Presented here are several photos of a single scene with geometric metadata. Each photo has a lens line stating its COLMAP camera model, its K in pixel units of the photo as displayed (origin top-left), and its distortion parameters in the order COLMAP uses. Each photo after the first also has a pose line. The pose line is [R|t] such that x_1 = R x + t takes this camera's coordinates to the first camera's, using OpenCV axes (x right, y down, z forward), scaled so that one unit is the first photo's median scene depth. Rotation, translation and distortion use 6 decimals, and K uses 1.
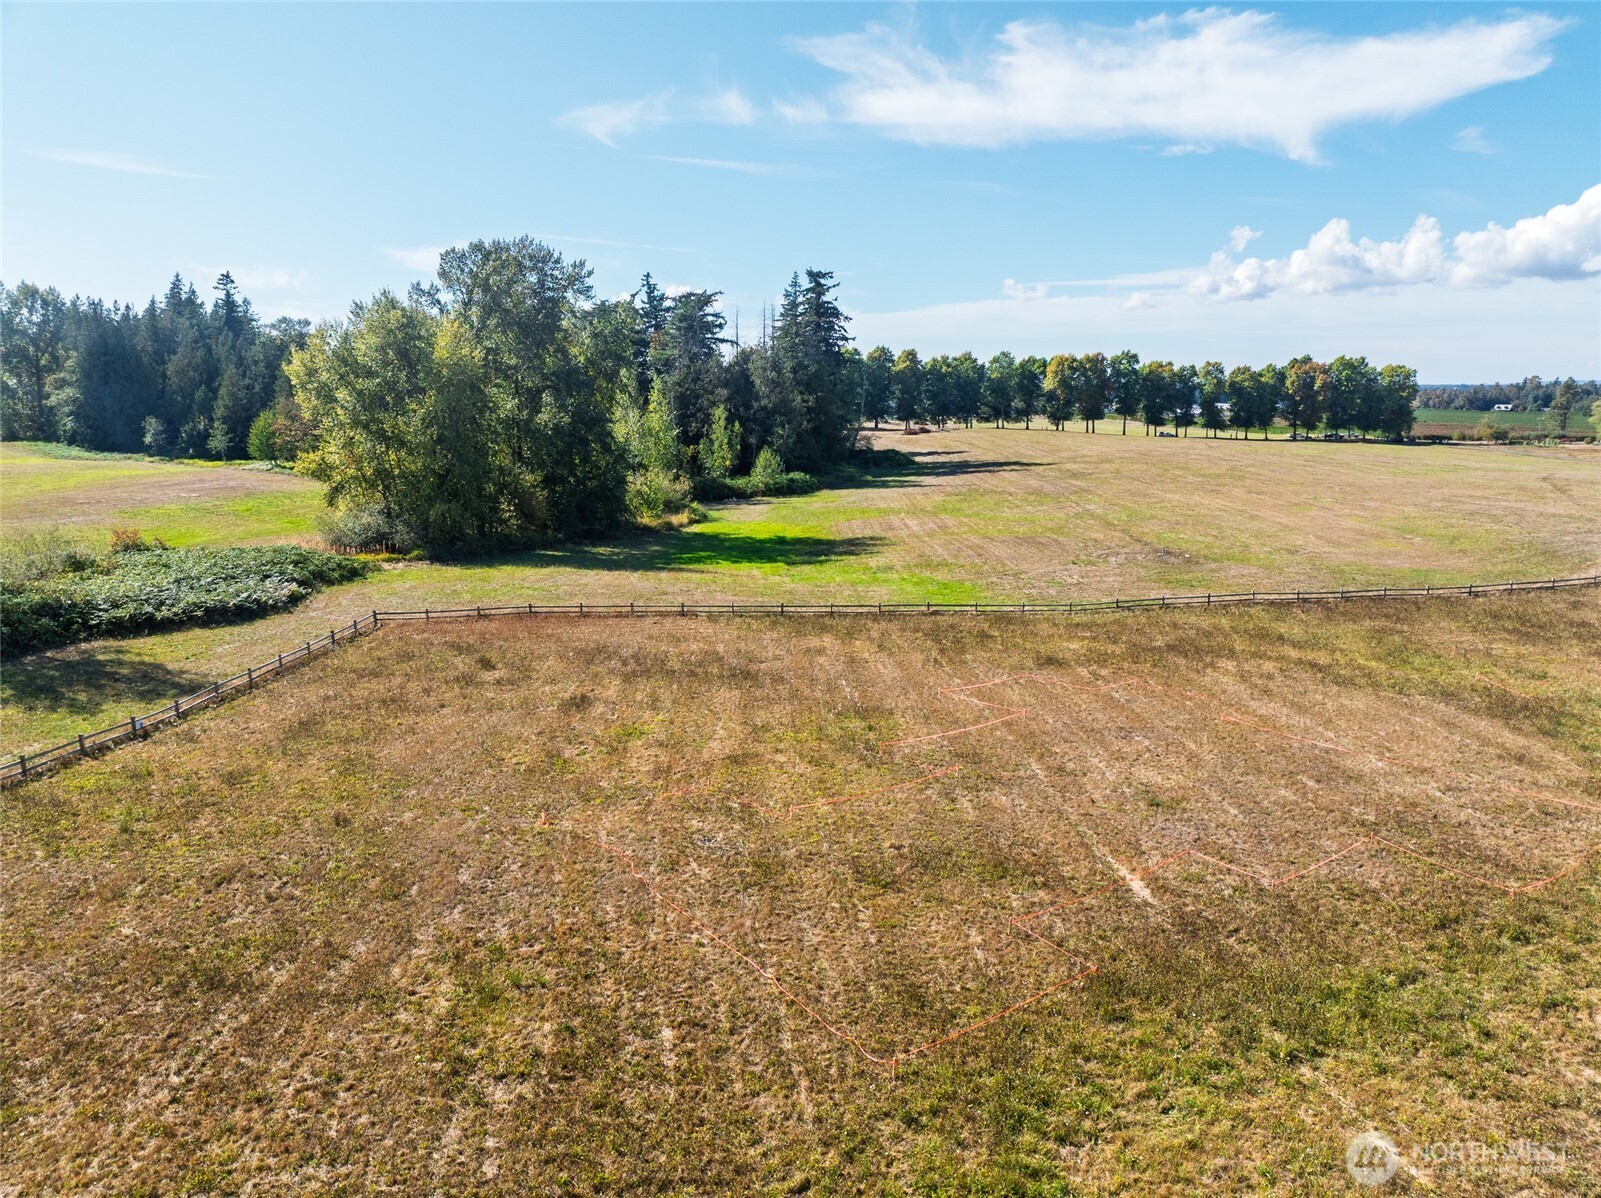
lens RADIAL K [[1128.3, 0, 801.2], [0, 1128.3, 600.1], [0, 0, 1]] dist [-0.042376, 0.007557]
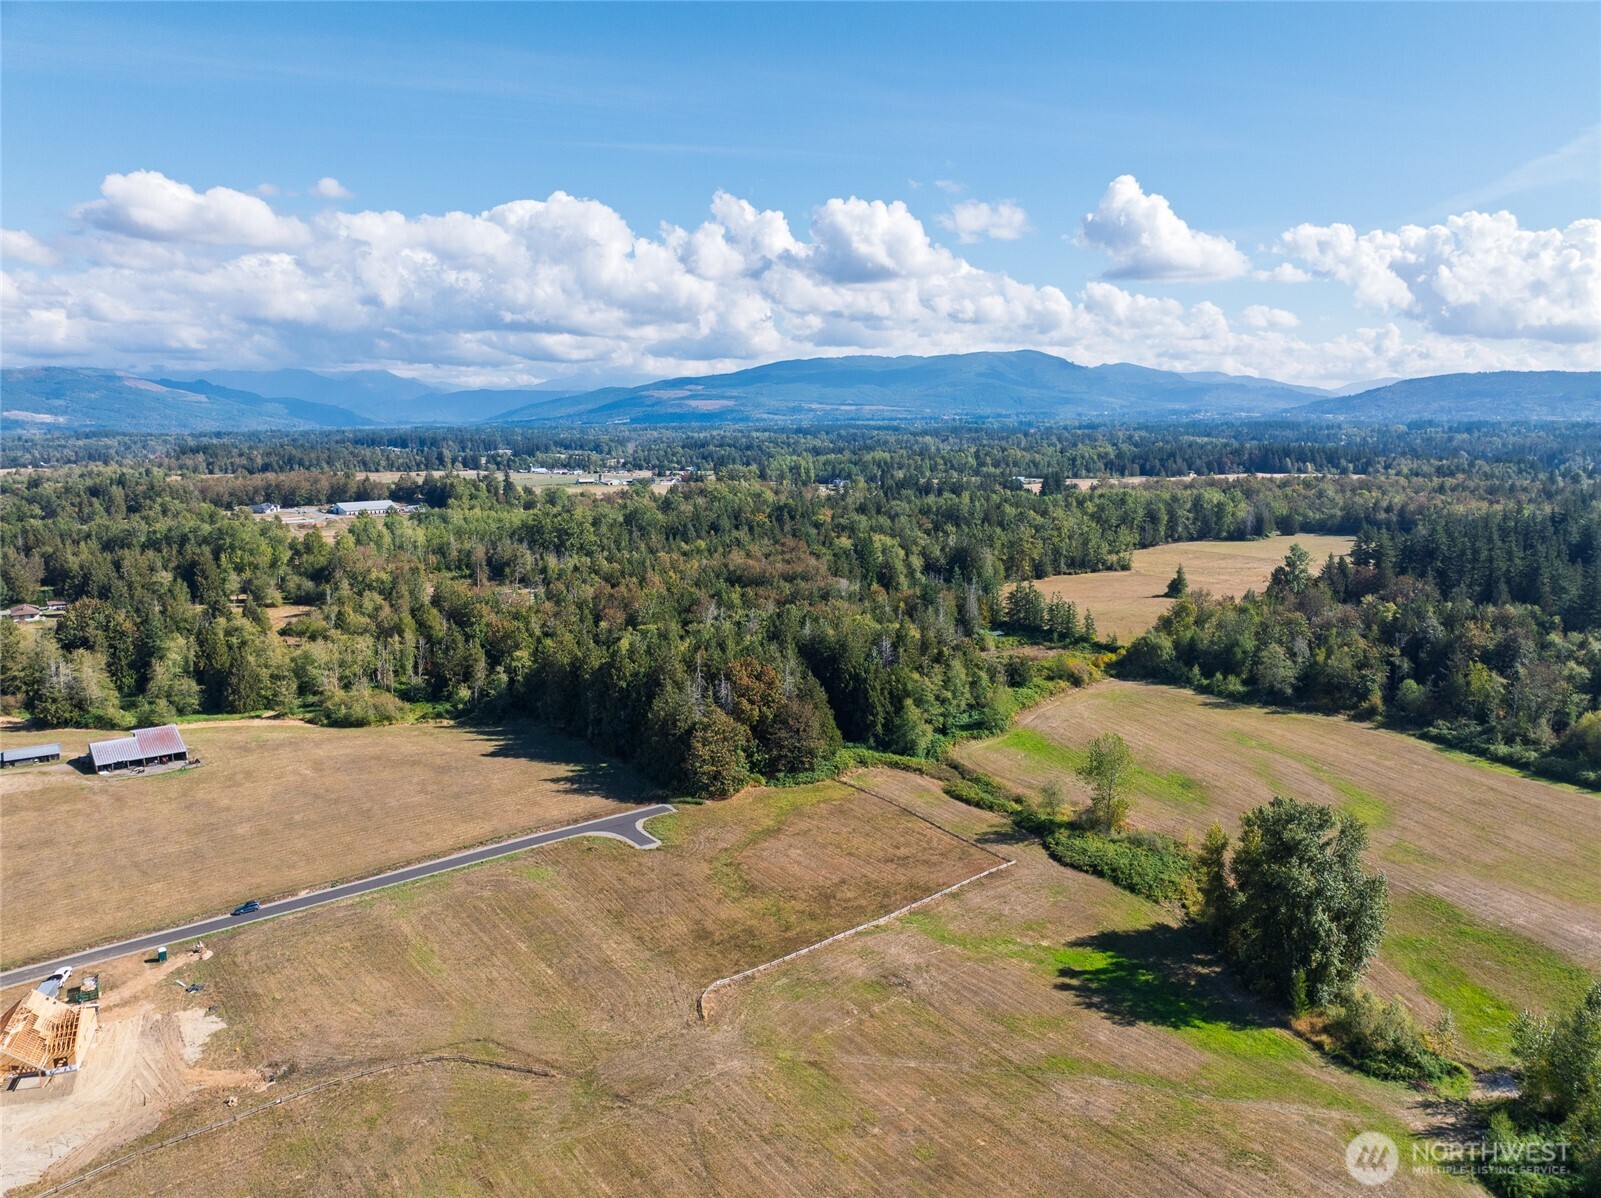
lens RADIAL K [[1128.3, 0, 803.3], [0, 1128.3, 598.1], [0, 0, 1]] dist [-0.042376, 0.007557]
pose [[-0.806649, 0.101124, -0.582316, 0.810862], [-0.103071, 0.946088, 0.307073, -0.673792], [0.581975, 0.307720, -0.752738, 1.123809]]
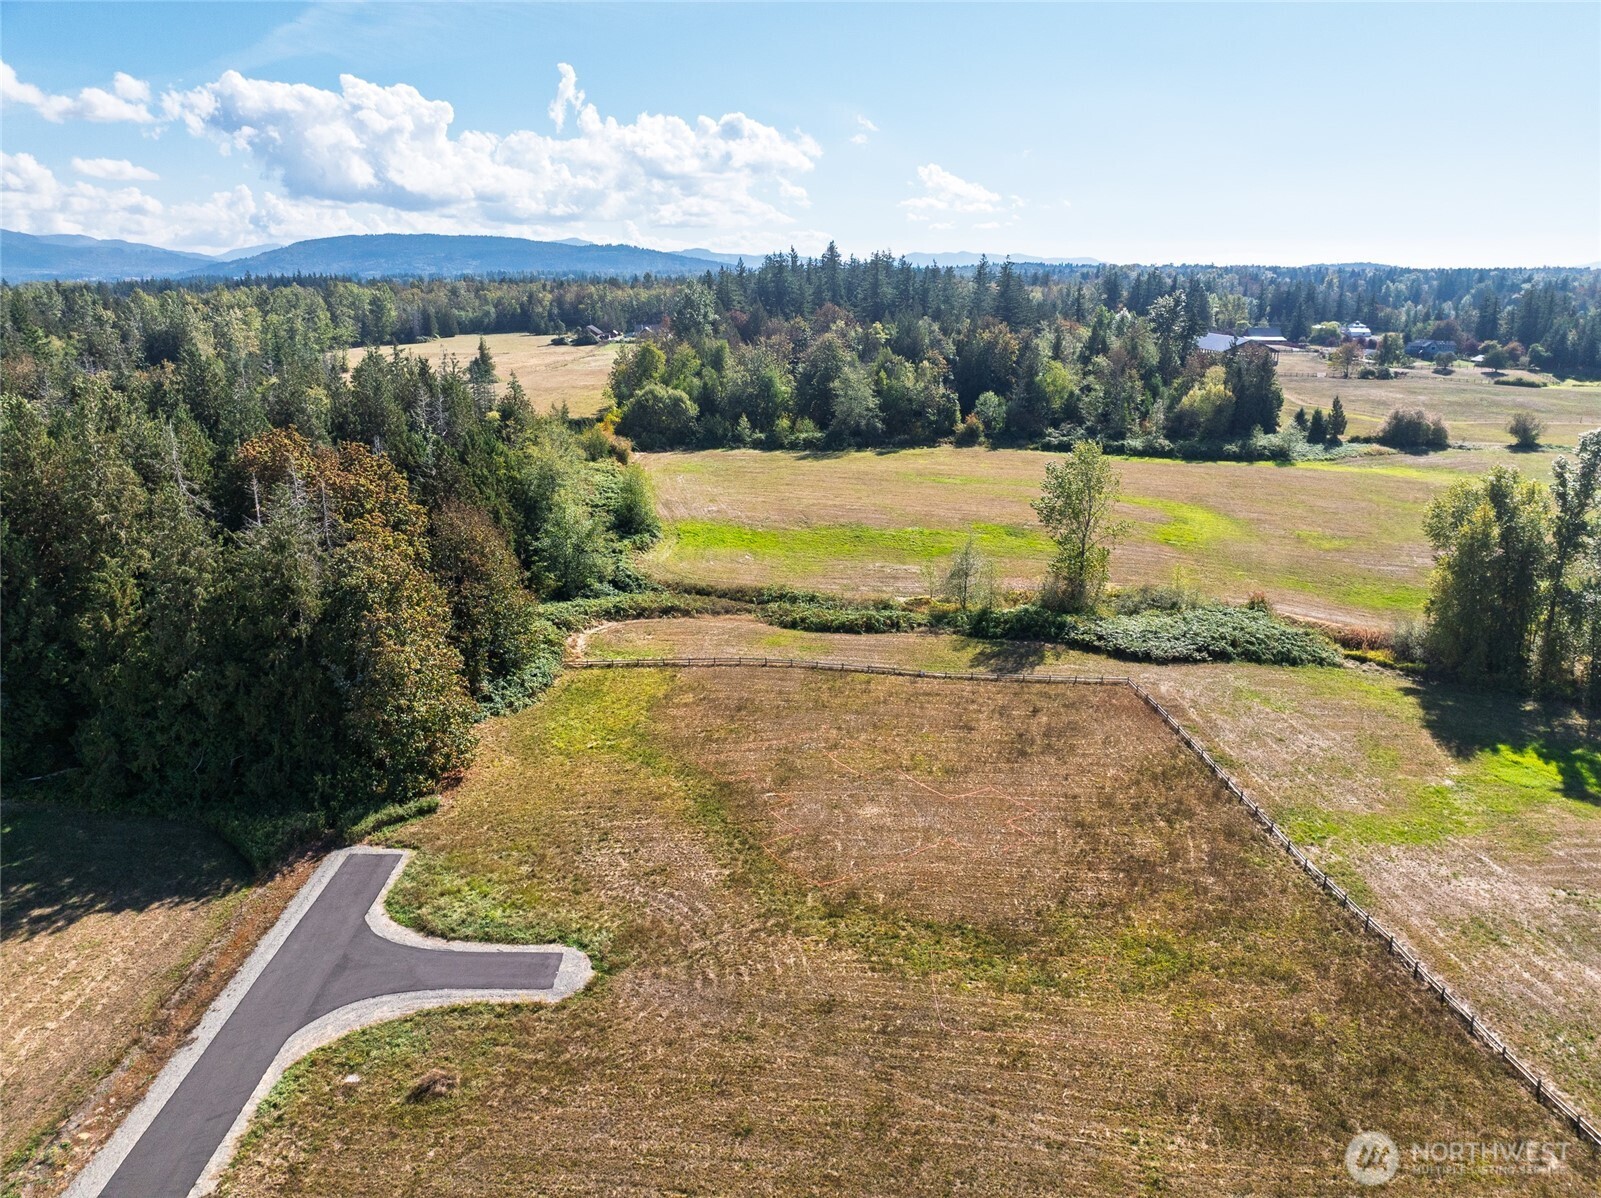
lens RADIAL K [[1128.3, 0, 802.9], [0, 1128.3, 601.7], [0, 0, 1]] dist [-0.042376, 0.007557]
pose [[-0.027934, 0.279076, -0.959863, 0.541313], [-0.179323, 0.943261, 0.279468, -0.204590], [0.983394, 0.179932, 0.023696, 0.133203]]
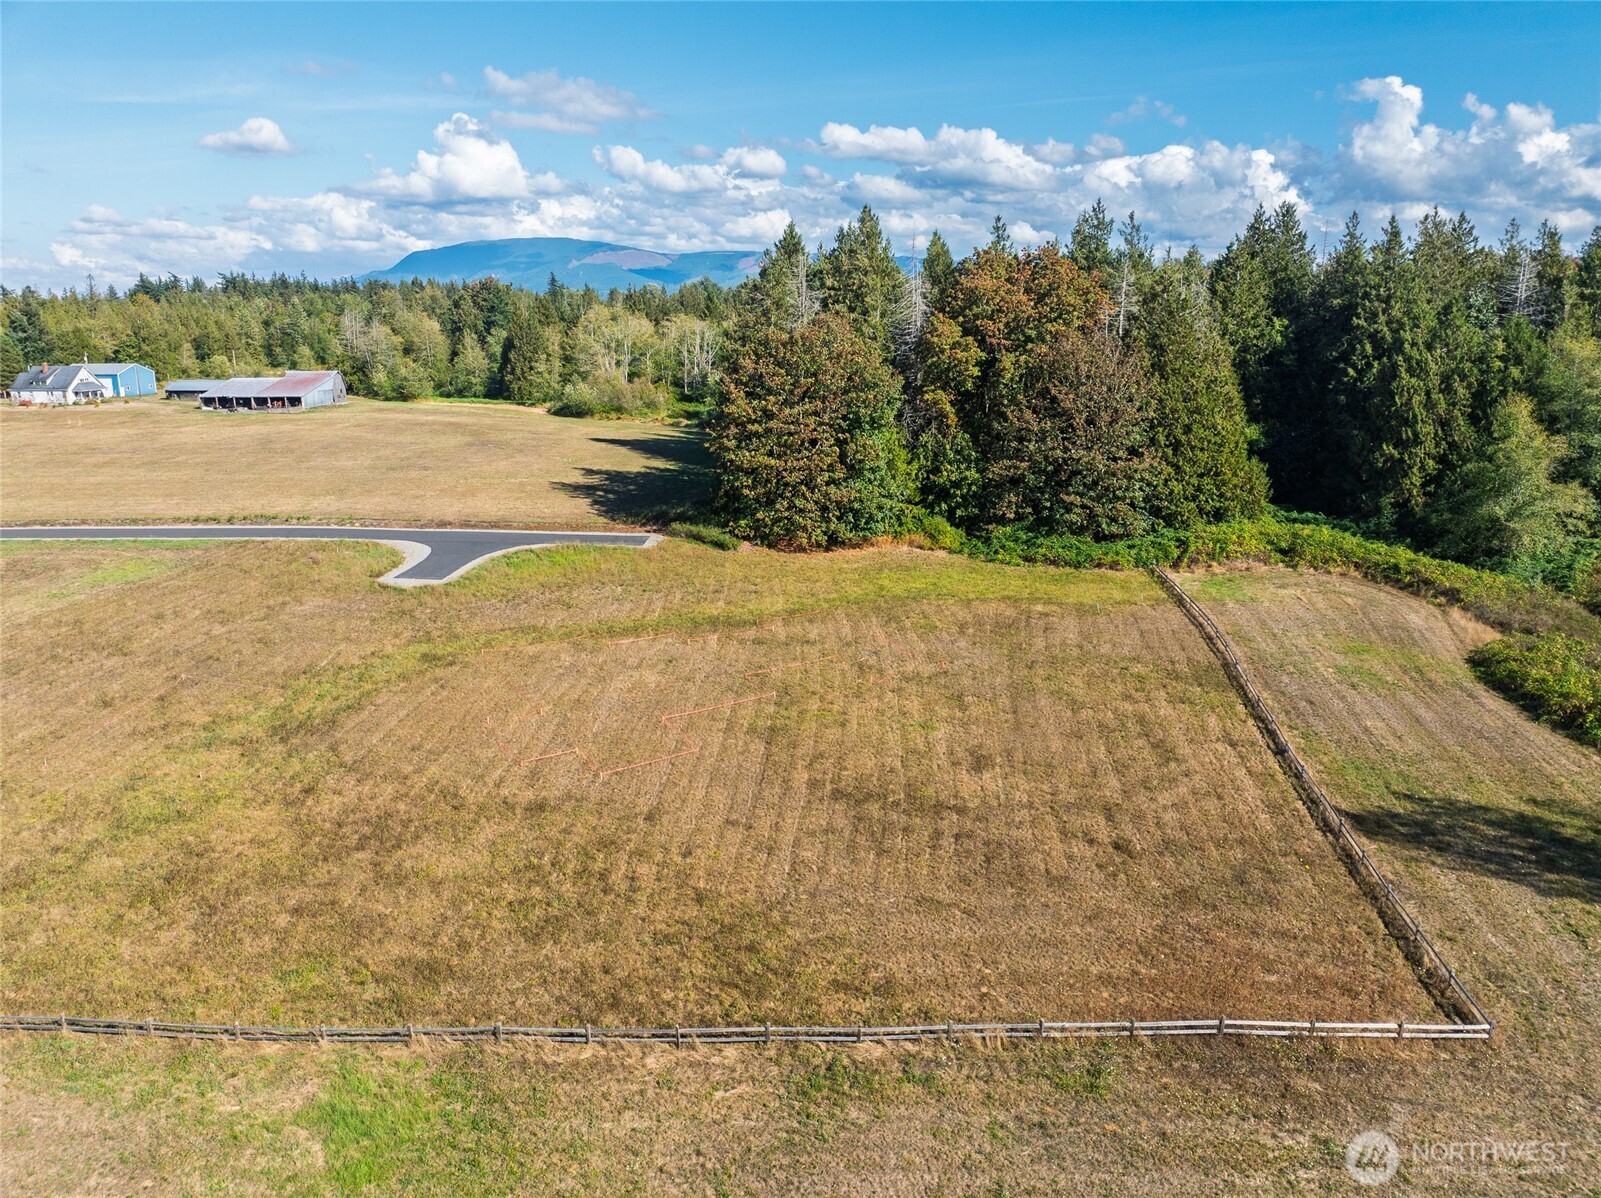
lens RADIAL K [[1128.3, 0, 796.3], [0, 1128.3, 601.3], [0, 0, 1]] dist [-0.042376, 0.007557]
pose [[-0.993233, -0.022050, 0.114024, -0.033342], [0.028225, 0.906545, 0.421163, -0.155661], [-0.112655, 0.421532, -0.899789, 0.526659]]
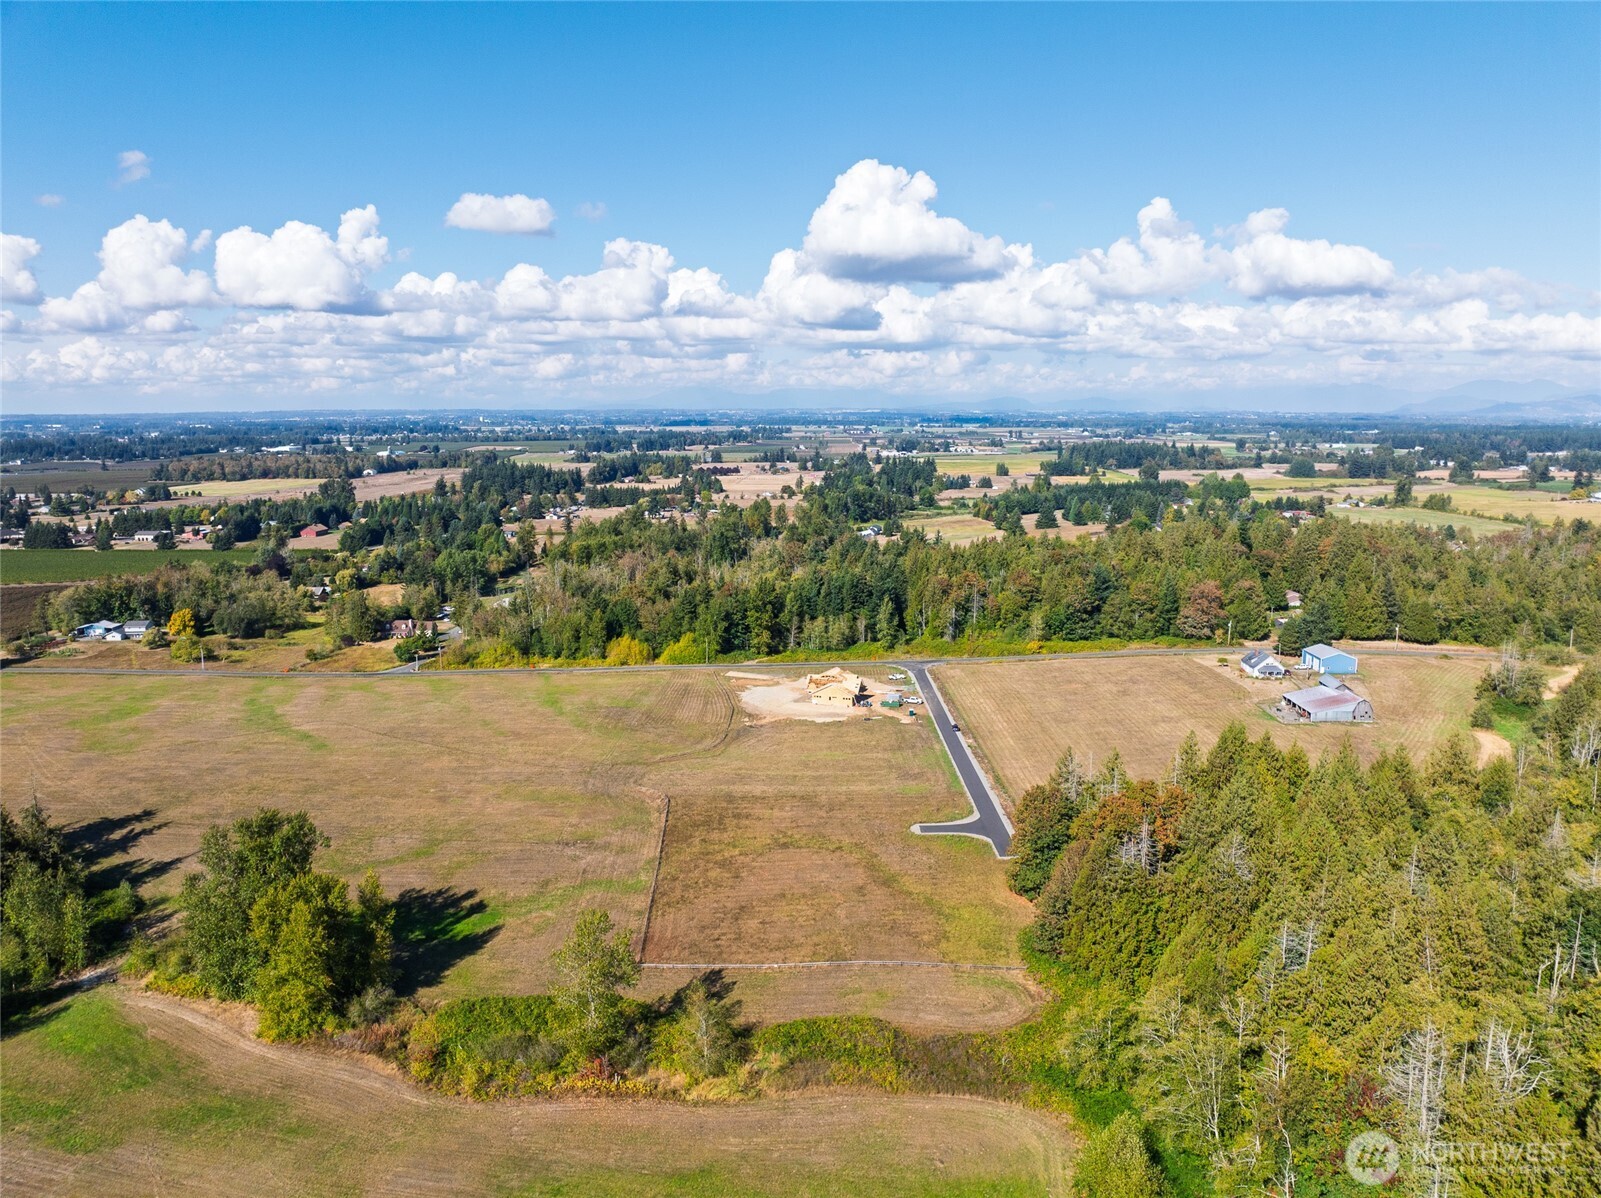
lens RADIAL K [[1128.3, 0, 807.7], [0, 1128.3, 604.5], [0, 0, 1]] dist [-0.042376, 0.007557]
pose [[0.037130, -0.169055, 0.984907, -1.123708], [0.185424, 0.969637, 0.159443, -0.466422], [-0.981957, 0.176705, 0.067349, 0.074013]]
